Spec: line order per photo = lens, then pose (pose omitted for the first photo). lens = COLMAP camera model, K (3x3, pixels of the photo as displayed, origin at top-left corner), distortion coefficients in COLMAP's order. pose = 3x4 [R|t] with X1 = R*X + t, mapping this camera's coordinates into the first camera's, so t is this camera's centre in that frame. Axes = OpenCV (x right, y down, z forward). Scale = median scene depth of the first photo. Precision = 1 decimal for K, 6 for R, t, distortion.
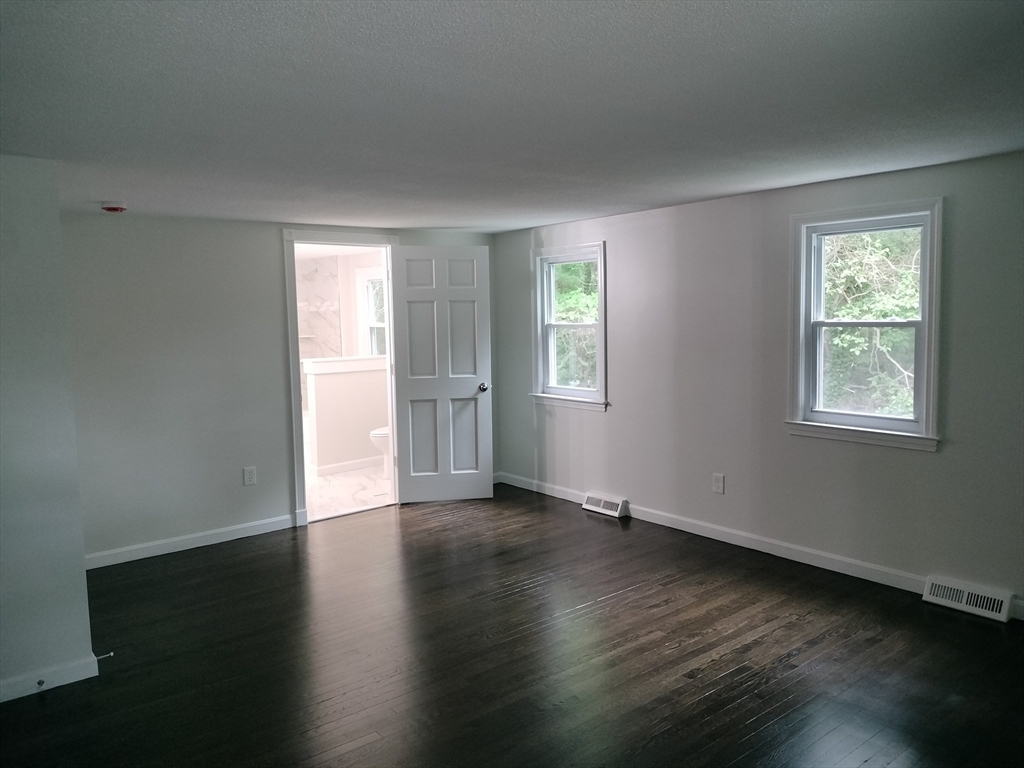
lens RADIAL K [[768.1, 0, 508.8], [0, 768.1, 382.0], [0, 0, 1]] dist [0.053367, -0.037982]
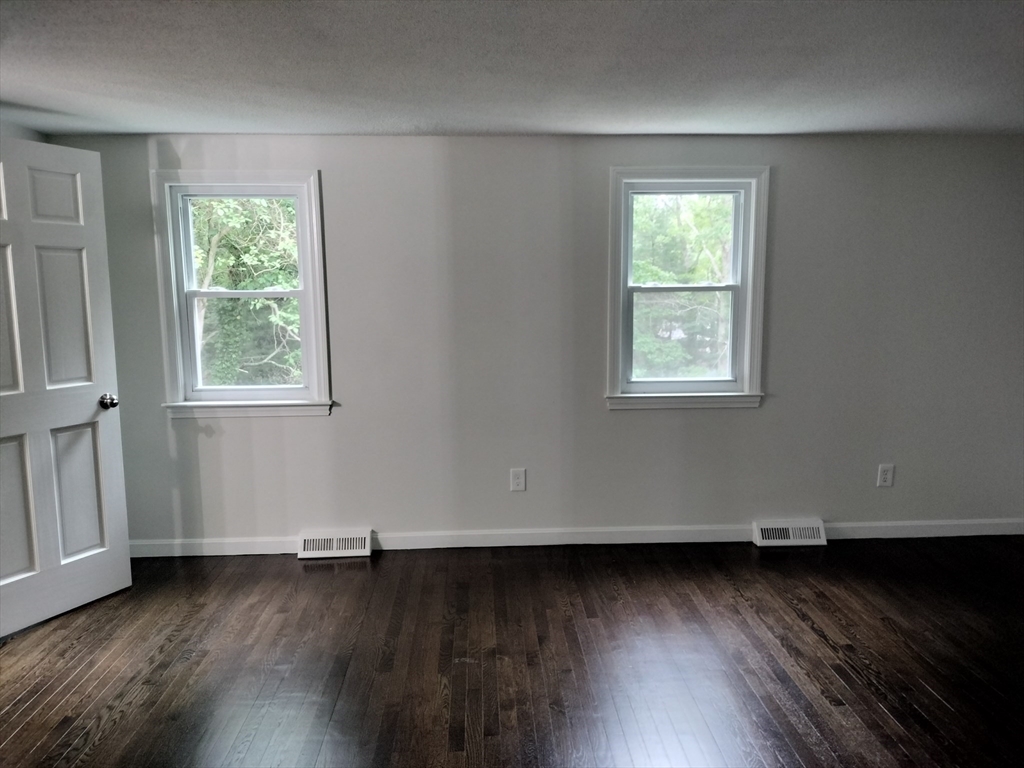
lens RADIAL K [[768.1, 0, 511.6], [0, 768.1, 382.8], [0, 0, 1]] dist [0.053367, -0.037982]
pose [[0.579993, -0.090409, 0.809589, -0.357980], [0.070755, 0.995657, 0.060498, -0.022717], [-0.811543, 0.022194, 0.583872, 0.457310]]
